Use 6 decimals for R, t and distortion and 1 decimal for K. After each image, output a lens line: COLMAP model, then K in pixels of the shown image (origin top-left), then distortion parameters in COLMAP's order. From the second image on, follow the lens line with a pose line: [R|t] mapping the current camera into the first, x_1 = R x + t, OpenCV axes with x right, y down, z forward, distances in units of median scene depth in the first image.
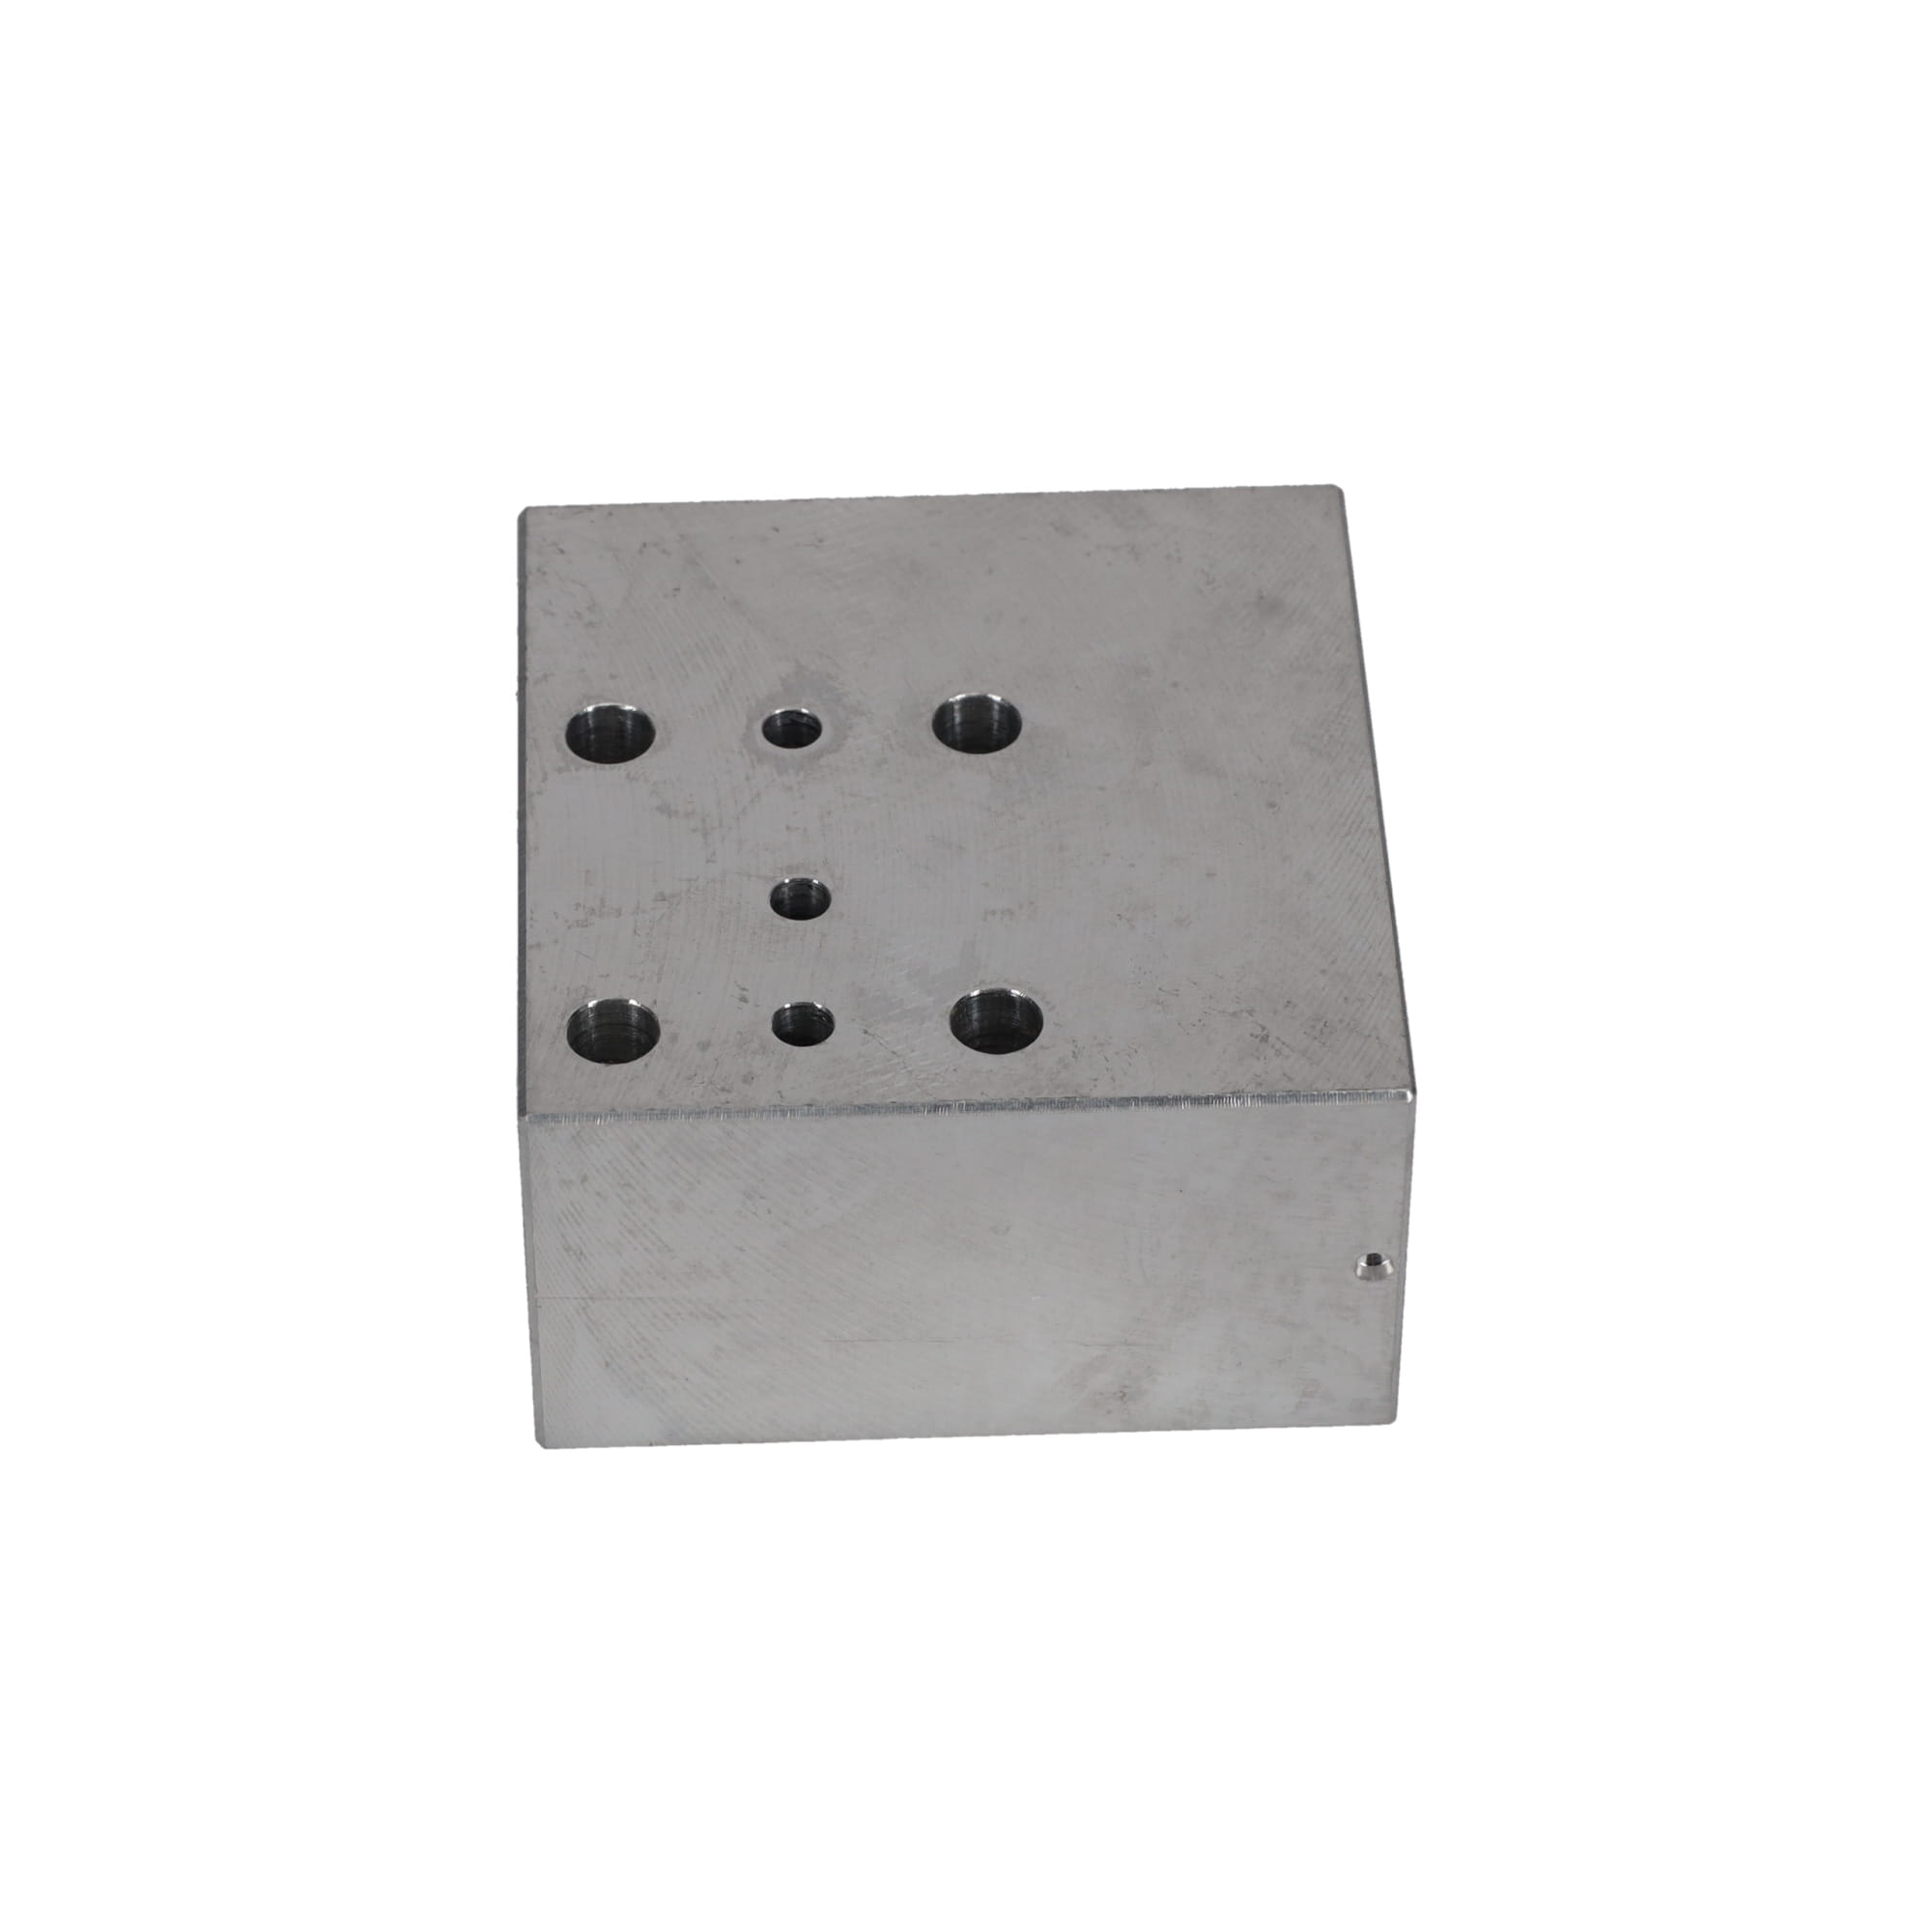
lens RADIAL K [[7555.5, 0, 966.0], [0, 7555.5, 966.0], [0, 0, 1]] dist [-0.099074, -2.271639]
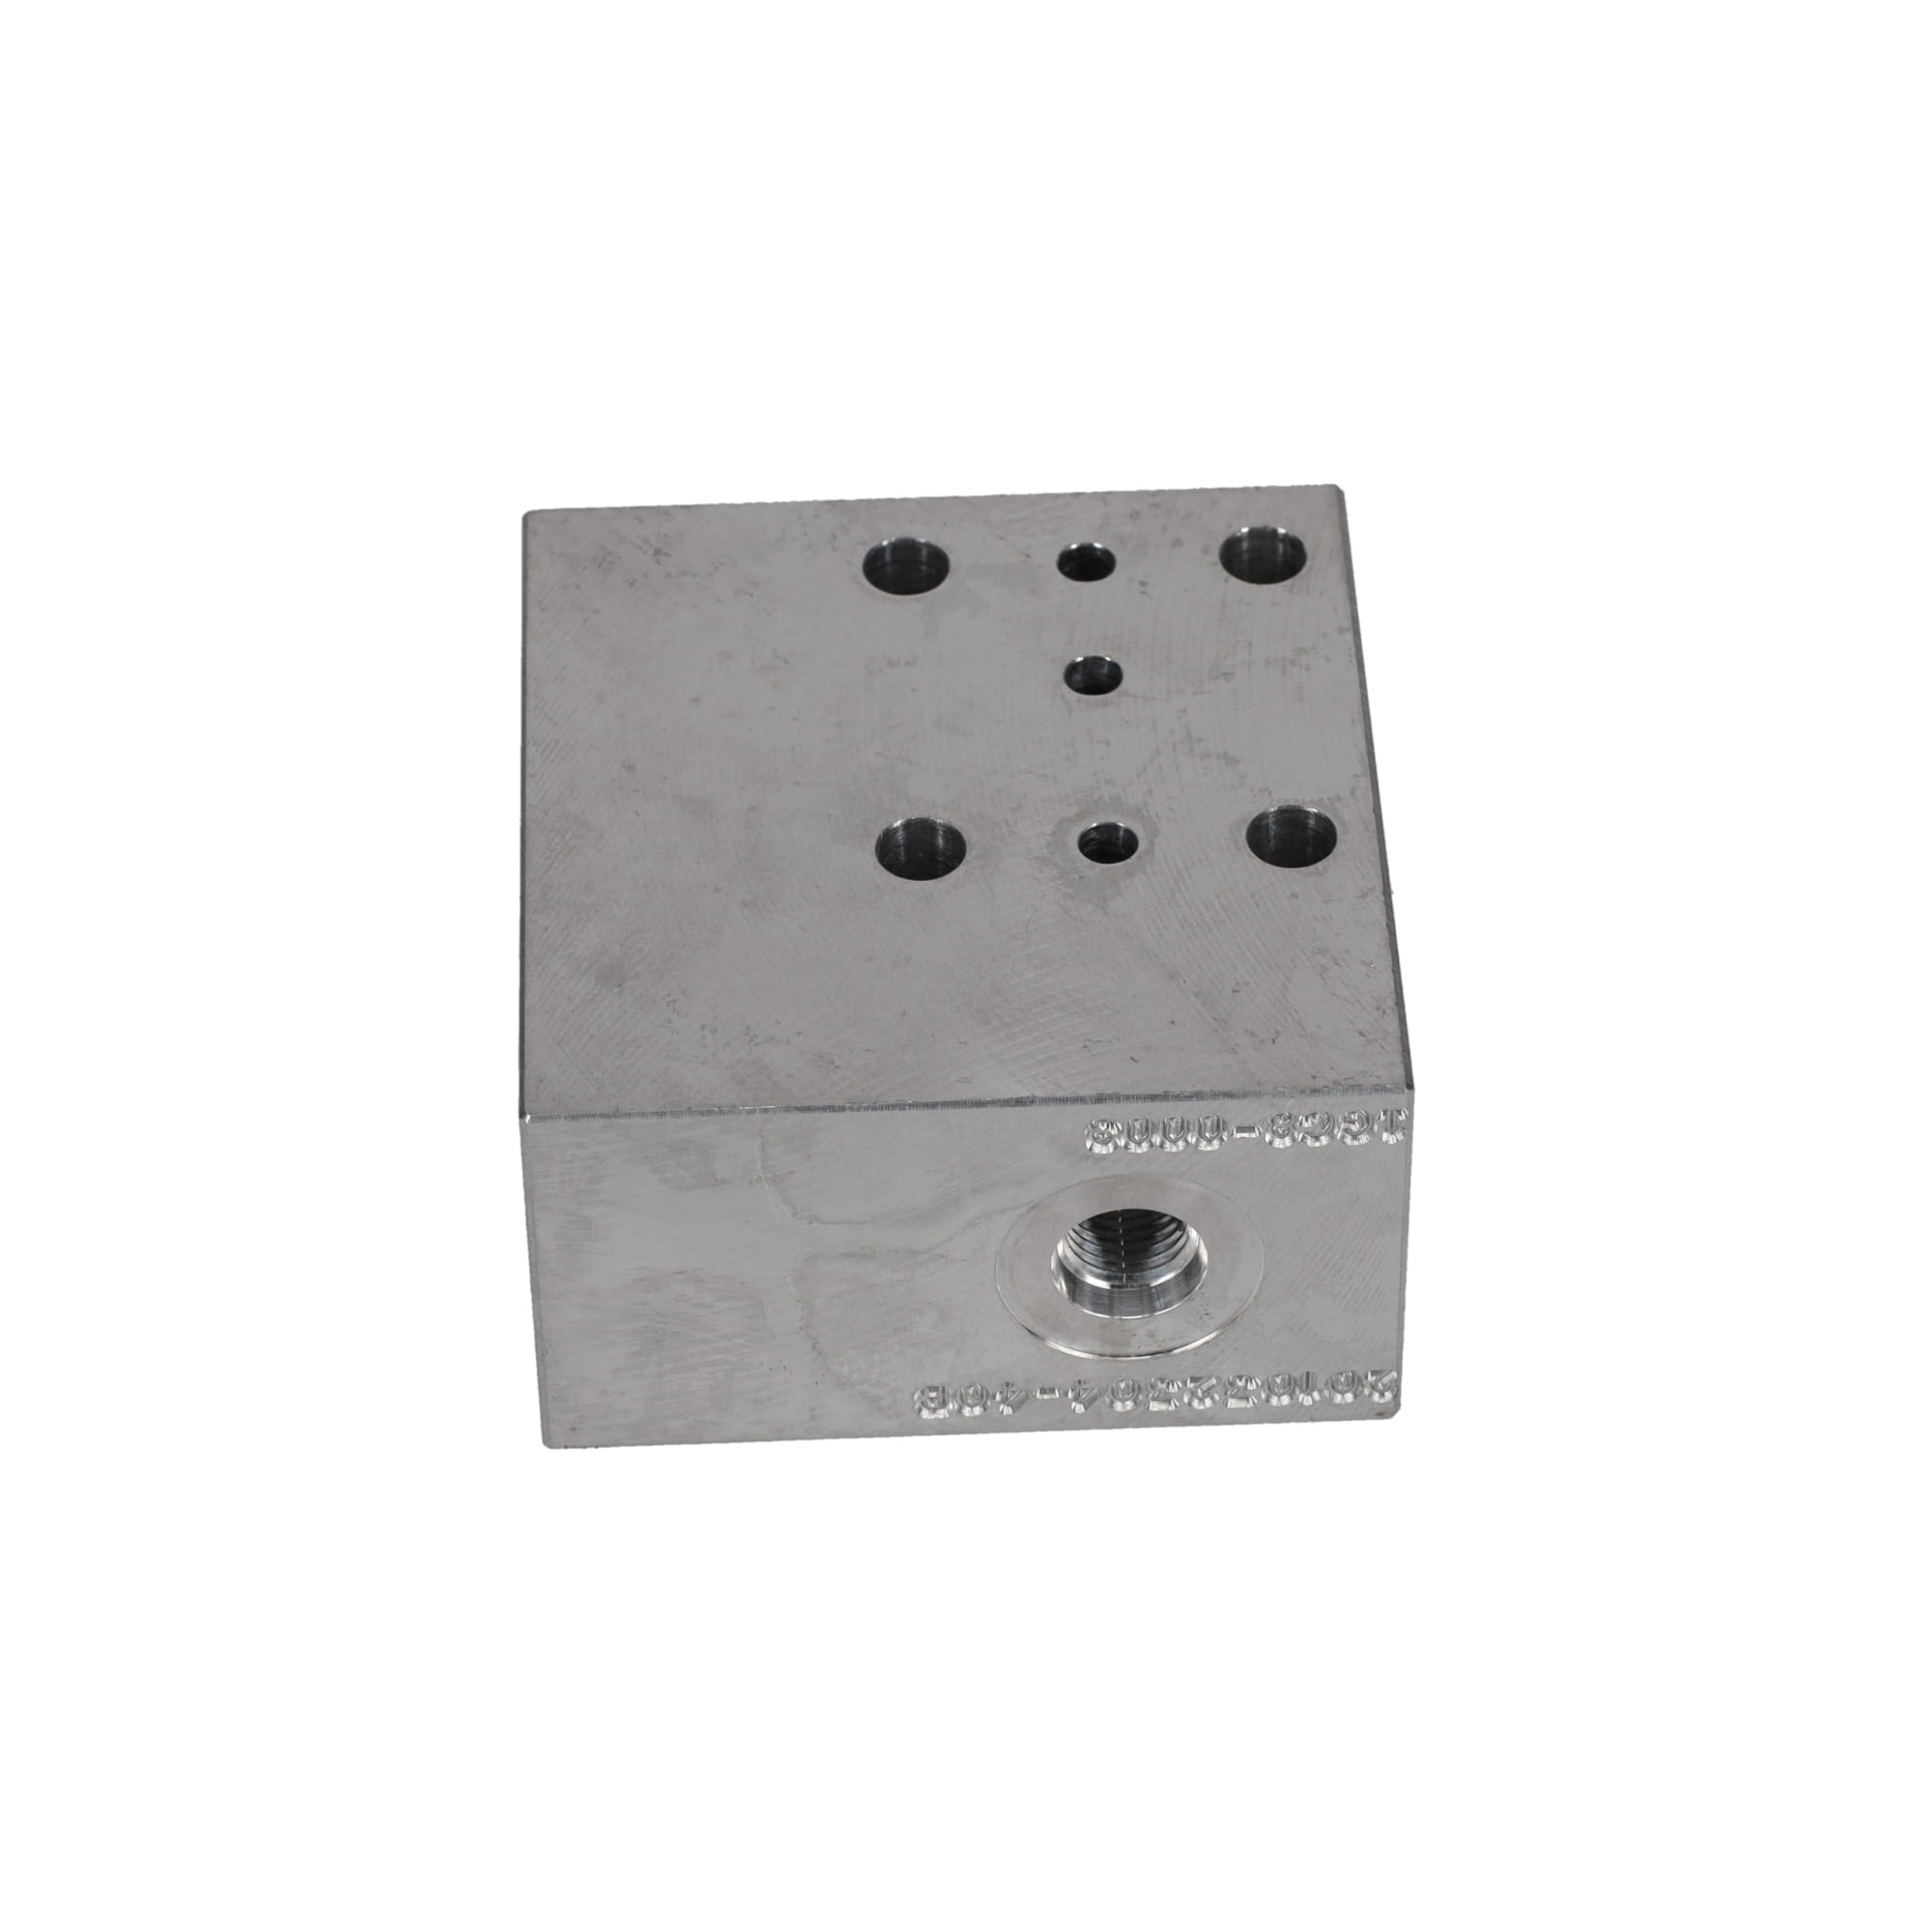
lens RADIAL K [[7555.5, 0, 966.0], [0, 7555.5, 966.0], [0, 0, 1]] dist [-0.099074, -2.271639]
pose [[-0.999976, 0.002045, 0.006590, -0.011043], [0.006676, 0.045392, 0.998947, -1.027304], [0.001744, 0.998967, -0.045404, 1.070831]]
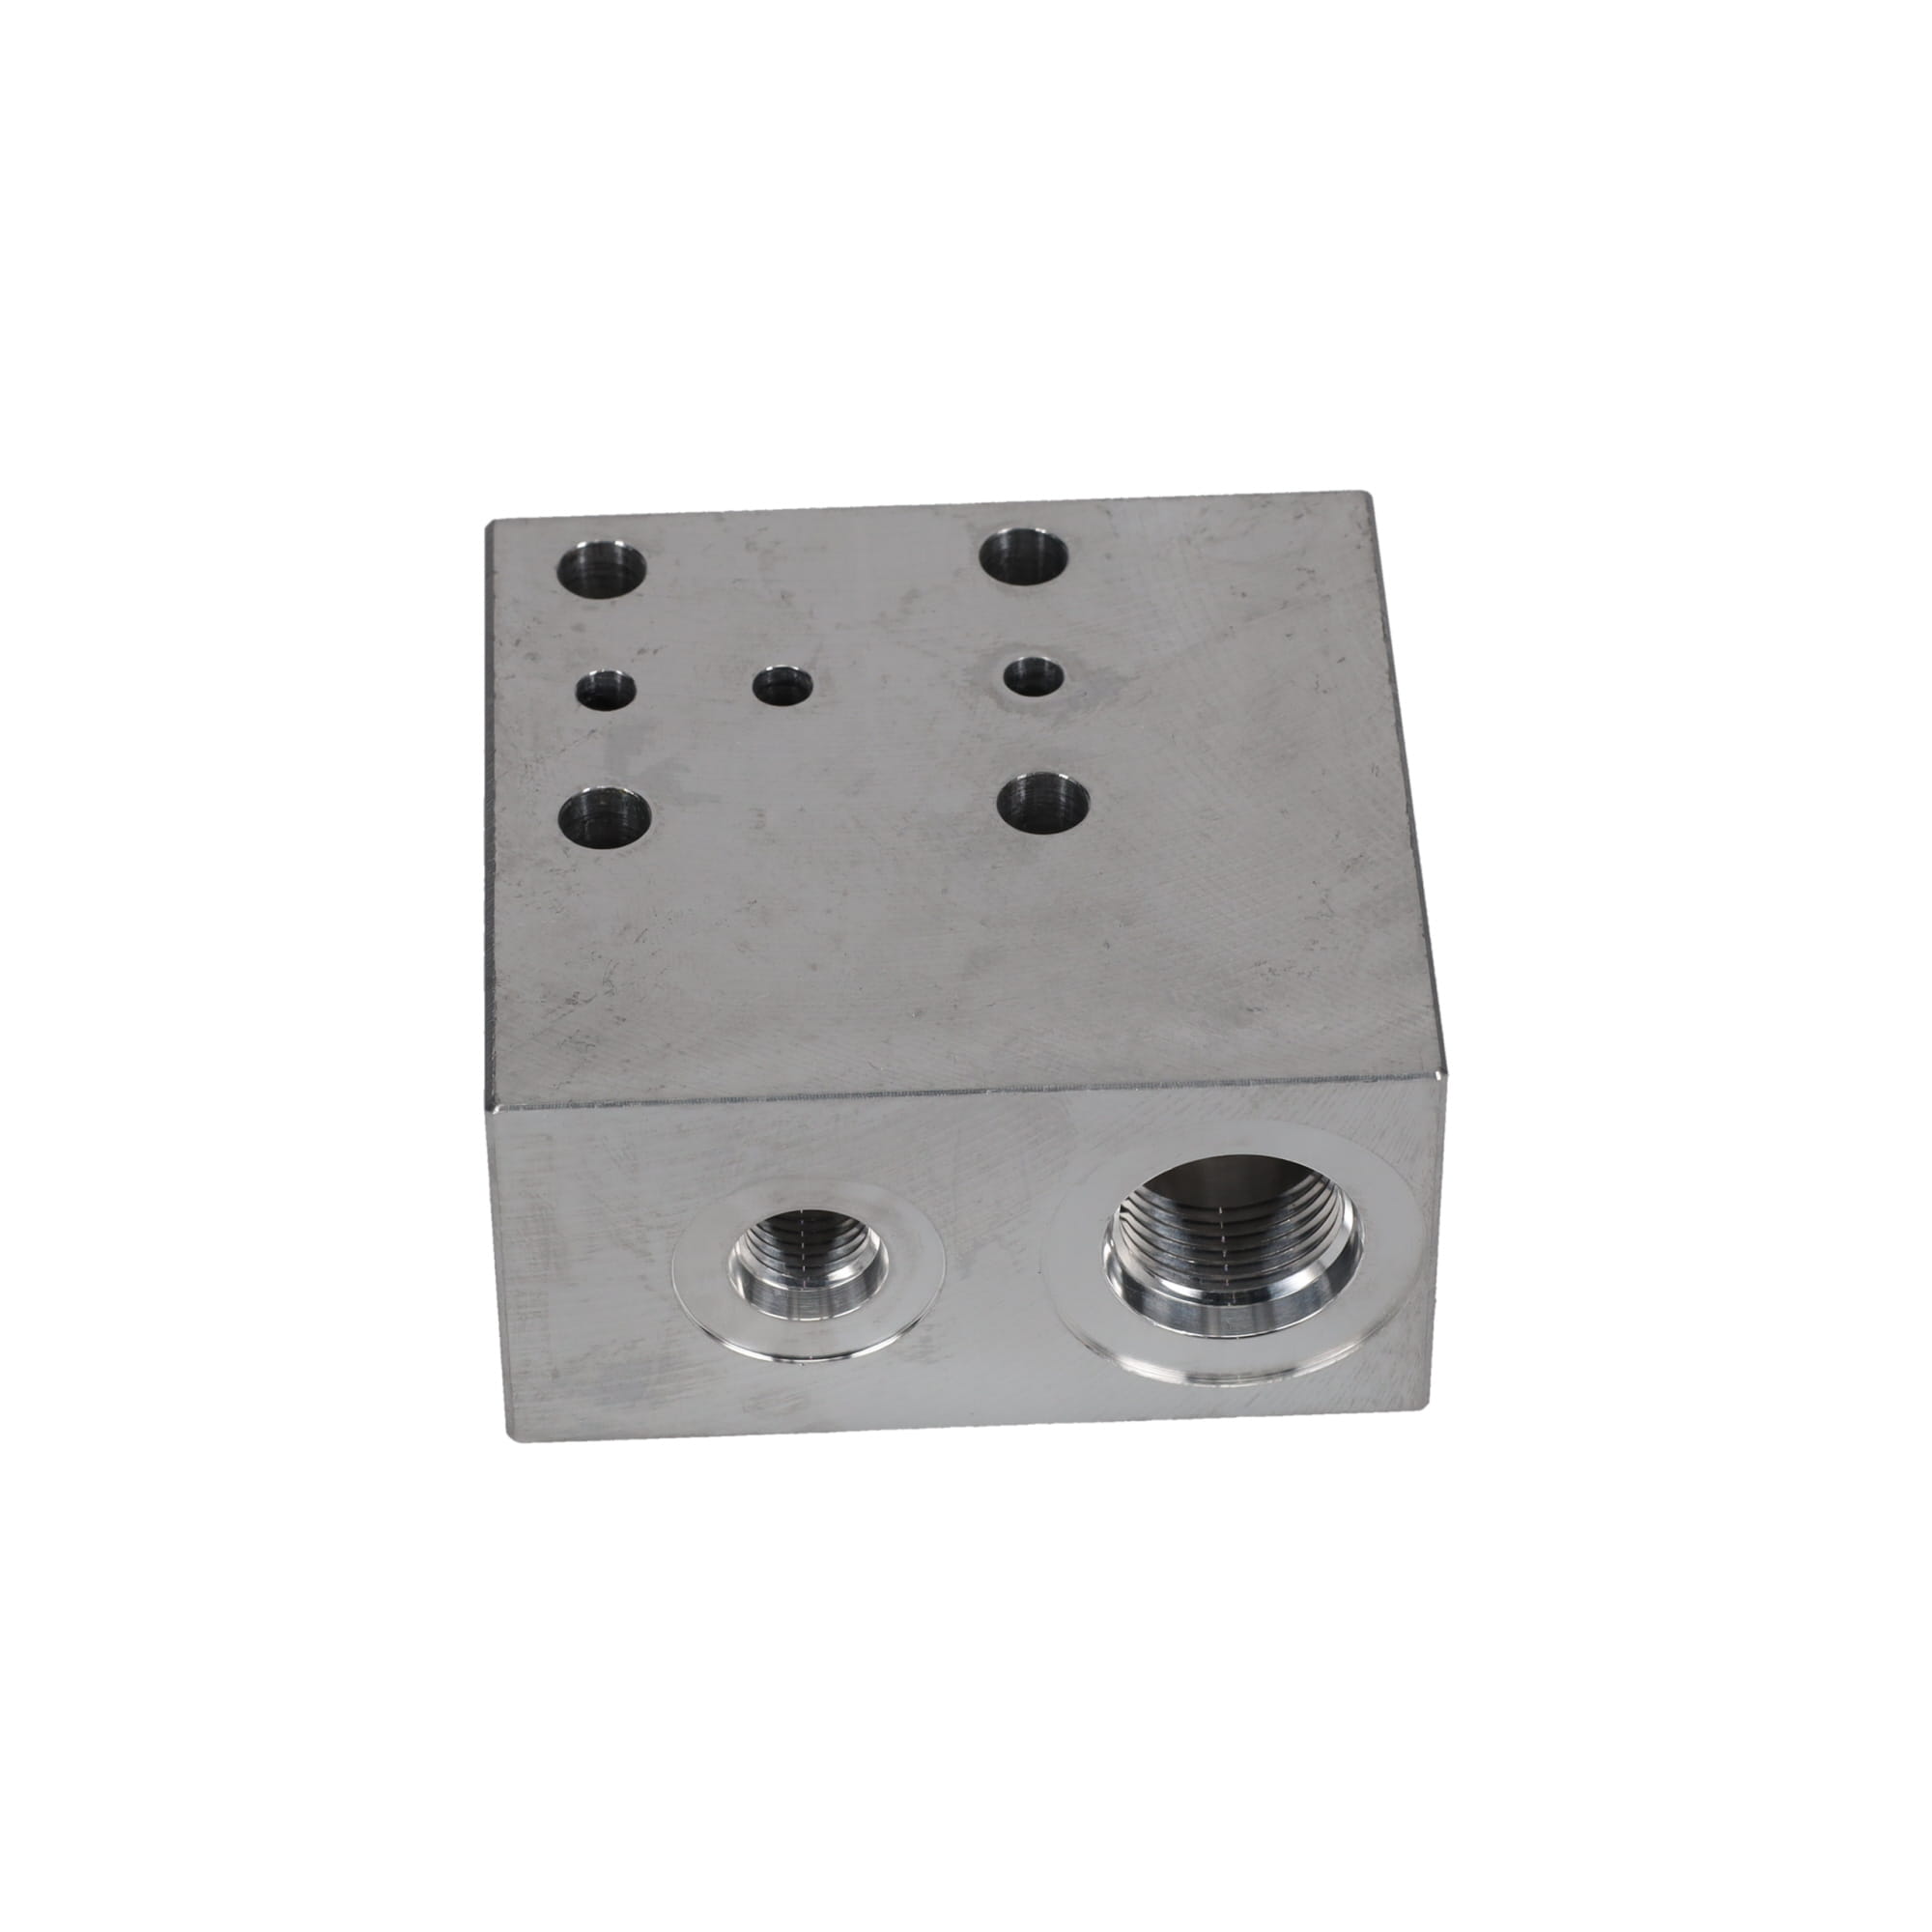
lens RADIAL K [[7555.5, 0, 966.0], [0, 7555.5, 966.0], [0, 0, 1]] dist [-0.099074, -2.271639]
pose [[0.002869, 0.693338, -0.720607, 0.726286], [-0.688227, 0.524166, 0.501591, -0.508609], [0.725490, 0.494502, 0.478678, 0.541606]]
